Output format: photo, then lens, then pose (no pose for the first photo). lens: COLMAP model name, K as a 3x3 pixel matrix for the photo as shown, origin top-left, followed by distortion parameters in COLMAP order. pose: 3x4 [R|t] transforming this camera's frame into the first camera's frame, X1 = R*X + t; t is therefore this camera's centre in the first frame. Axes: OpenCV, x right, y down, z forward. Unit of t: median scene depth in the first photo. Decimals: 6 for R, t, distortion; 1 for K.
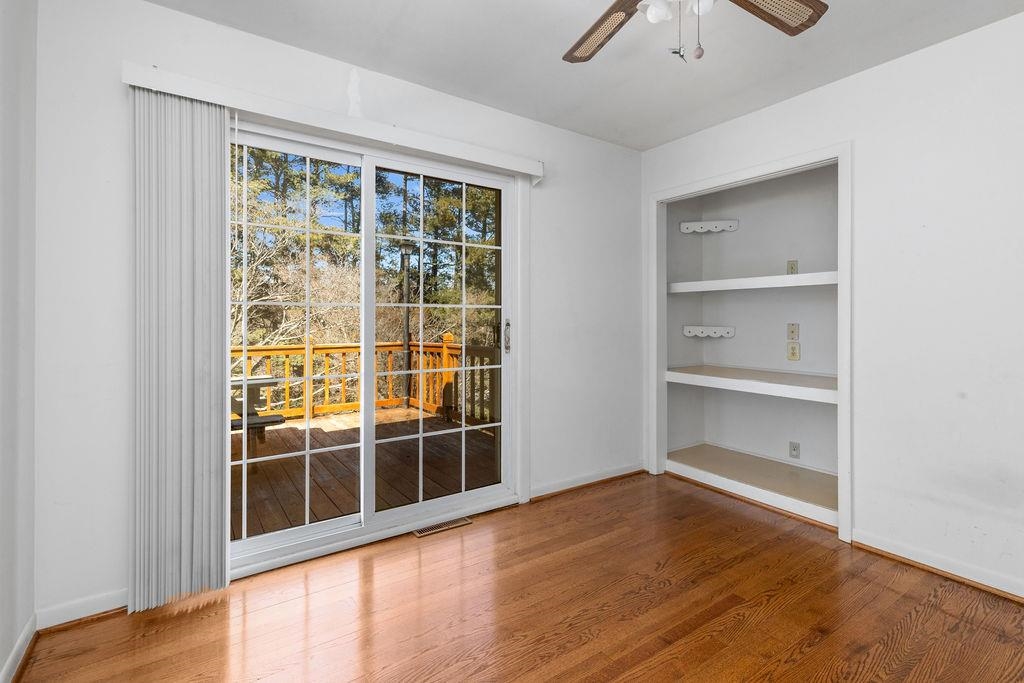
lens RADIAL K [[466.4, 0, 509.9], [0, 466.4, 313.5], [0, 0, 1]] dist [0.000172, 0.000302]
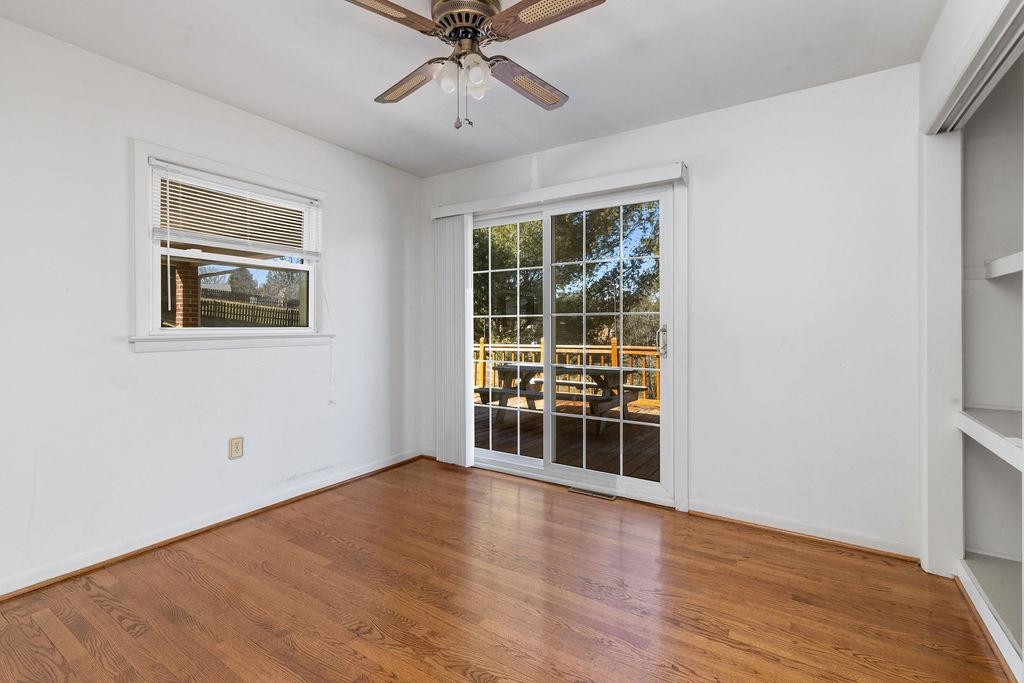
lens RADIAL K [[464.1, 0, 515.0], [0, 464.1, 324.4], [0, 0, 1]] dist [0.000183, -0.000068]
pose [[0.388465, -0.006196, -0.921443, 0.856341], [0.012263, 0.999924, -0.001554, 0.007824], [0.921382, -0.010696, 0.388511, 0.316712]]
